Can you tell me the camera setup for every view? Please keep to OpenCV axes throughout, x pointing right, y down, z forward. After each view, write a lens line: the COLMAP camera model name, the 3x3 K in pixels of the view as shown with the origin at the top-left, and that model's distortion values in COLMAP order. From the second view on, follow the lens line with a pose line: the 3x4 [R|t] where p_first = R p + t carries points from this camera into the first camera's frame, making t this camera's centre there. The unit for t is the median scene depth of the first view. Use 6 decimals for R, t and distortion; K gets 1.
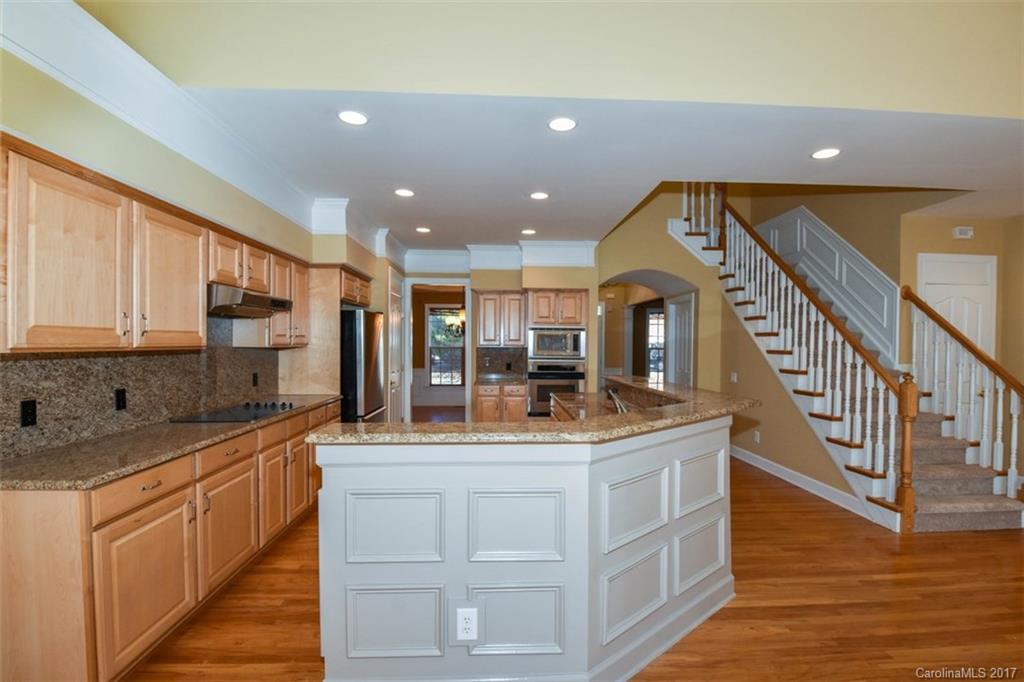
lens RADIAL K [[461.3, 0, 517.2], [0, 461.3, 350.4], [0, 0, 1]] dist [-0.001832, -0.009134]
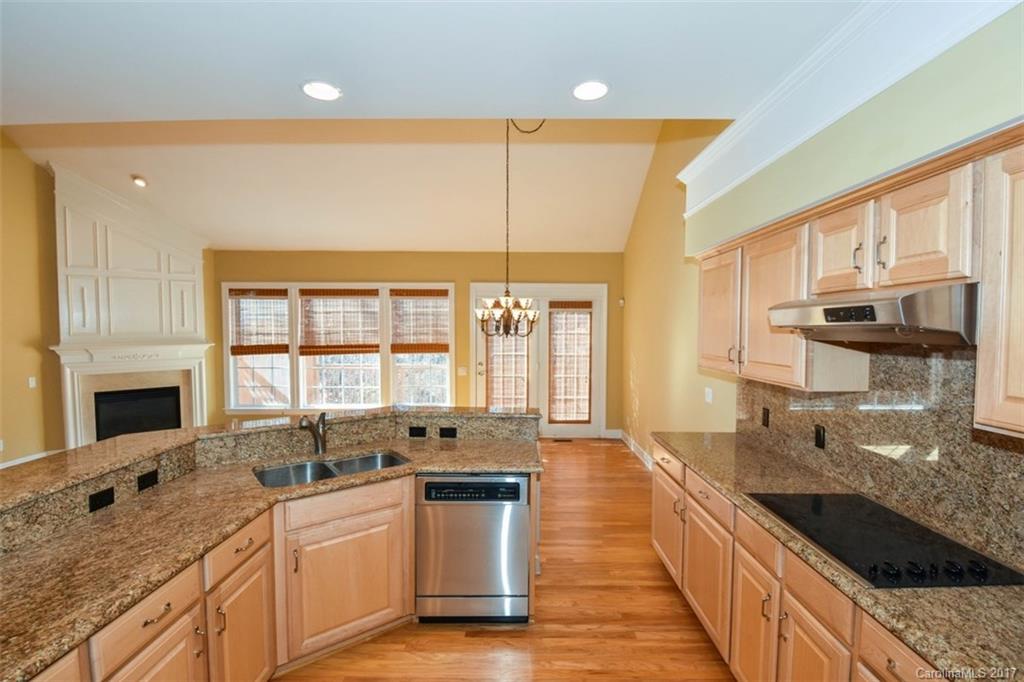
lens RADIAL K [[461.3, 0, 521.4], [0, 461.3, 356.6], [0, 0, 1]] dist [-0.001832, -0.009134]
pose [[-0.999222, -0.014620, 0.036637, -0.187709], [-0.011832, 0.997100, 0.075173, -0.075989], [-0.037630, 0.074681, -0.996497, 1.243696]]
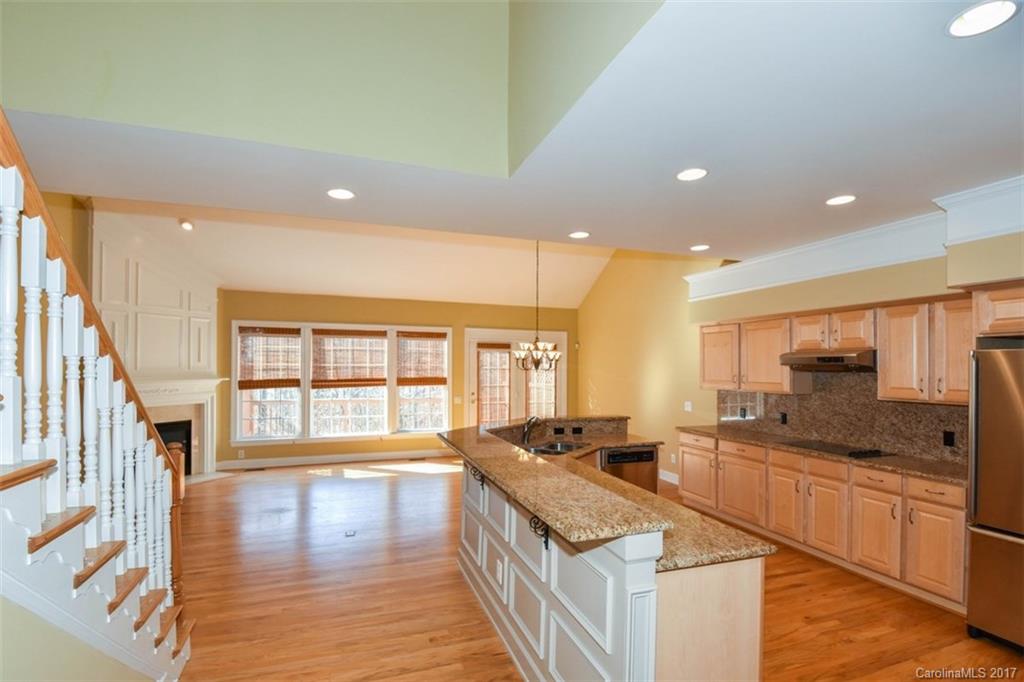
lens RADIAL K [[461.3, 0, 511.0], [0, 461.3, 365.8], [0, 0, 1]] dist [-0.001832, -0.009134]
pose [[-0.953807, -0.015262, -0.300031, 0.496568], [-0.019140, 0.999767, 0.009991, -0.069251], [0.299808, 0.015272, -0.953877, 1.581428]]
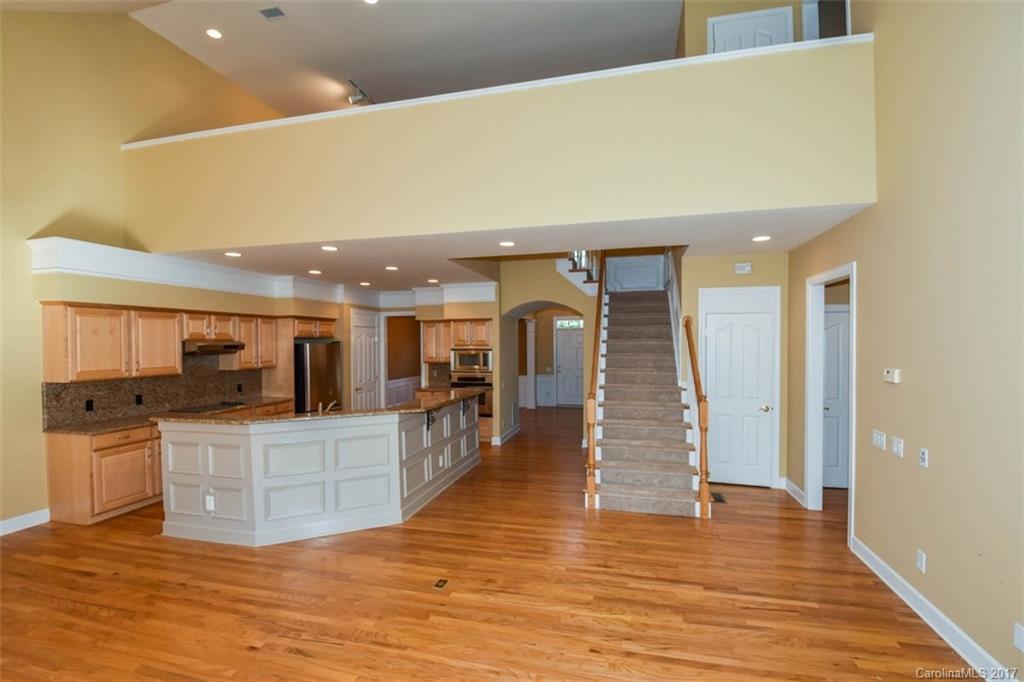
lens RADIAL K [[461.3, 0, 518.7], [0, 461.3, 345.4], [0, 0, 1]] dist [-0.001832, -0.009134]
pose [[0.958641, -0.012273, -0.284354, 0.902241], [0.009878, 0.999903, -0.009854, -0.066694], [0.284447, 0.006637, 0.958669, -0.336471]]
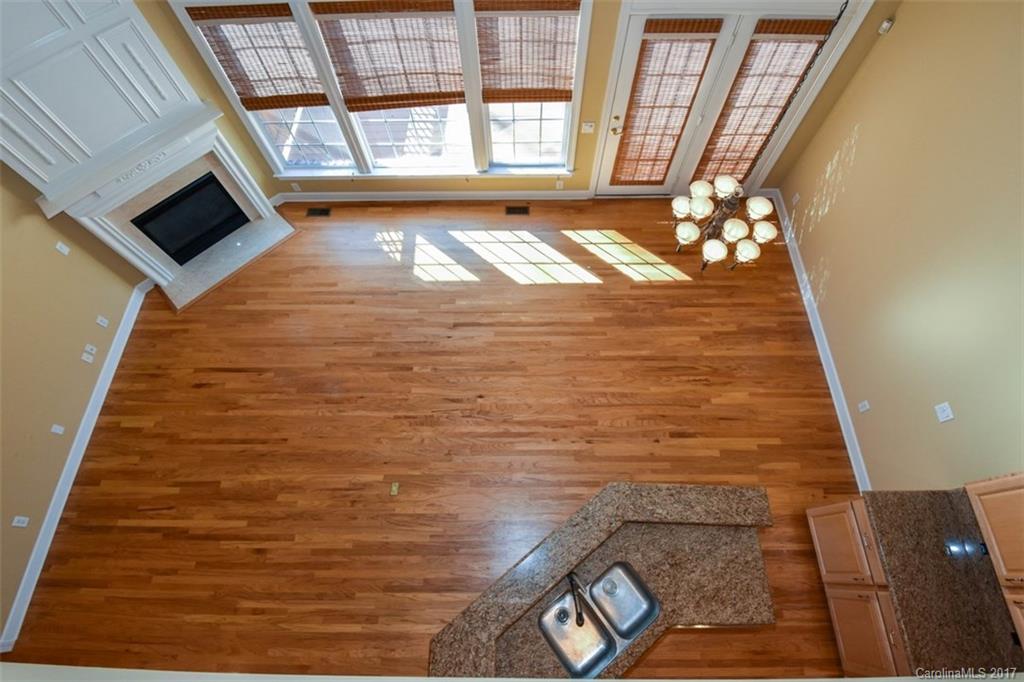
lens RADIAL K [[461.3, 0, 518.6], [0, 461.3, 350.7], [0, 0, 1]] dist [-0.001832, -0.009134]
pose [[-0.998758, -0.042854, 0.025414, 0.224380], [0.005766, 0.407236, 0.913305, -0.751754], [-0.049488, 0.912317, -0.406483, 0.551474]]
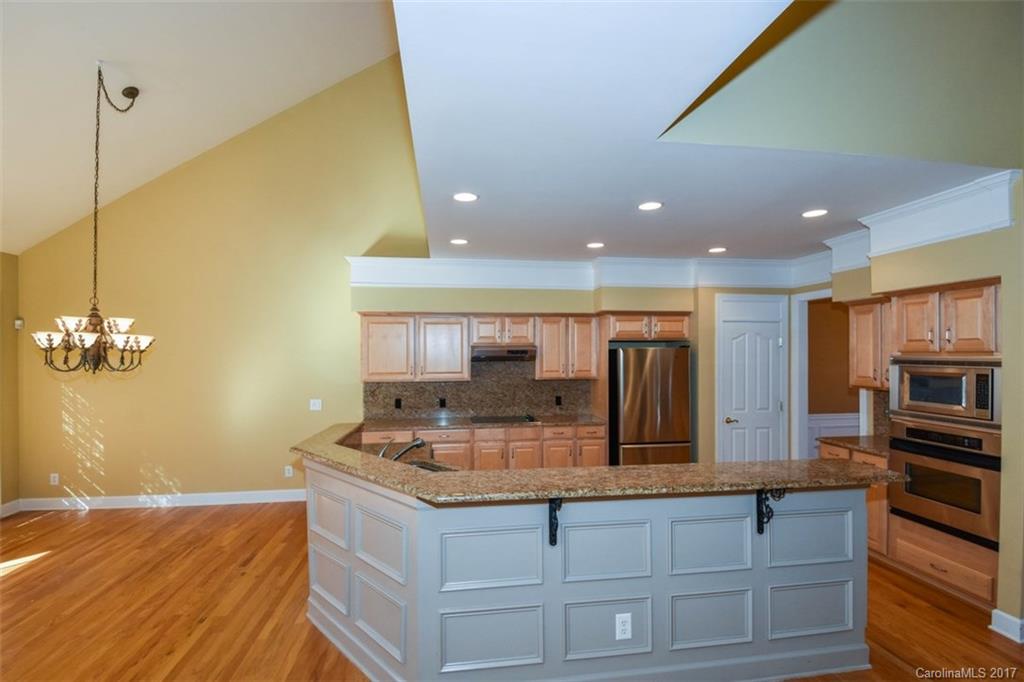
lens RADIAL K [[461.3, 0, 508.3], [0, 461.3, 351.9], [0, 0, 1]] dist [-0.001832, -0.009134]
pose [[0.093419, -0.007363, -0.995600, 0.852819], [-0.010010, 0.999915, -0.008335, -0.075591], [0.995577, 0.010745, 0.093337, 0.707358]]
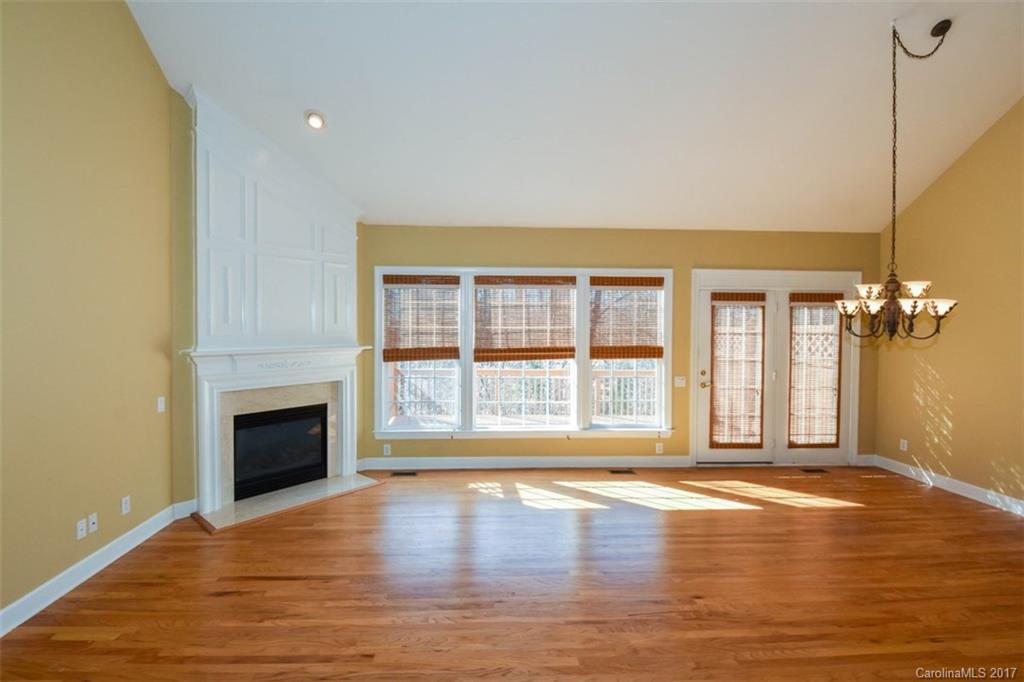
lens RADIAL K [[461.3, 0, 480.4], [0, 461.3, 336.5], [0, 0, 1]] dist [-0.001832, -0.009134]
pose [[-0.999824, -0.014182, 0.012248, 0.672553], [-0.013730, 0.999249, 0.036242, -0.061448], [-0.012753, 0.036068, -0.999268, 0.880464]]
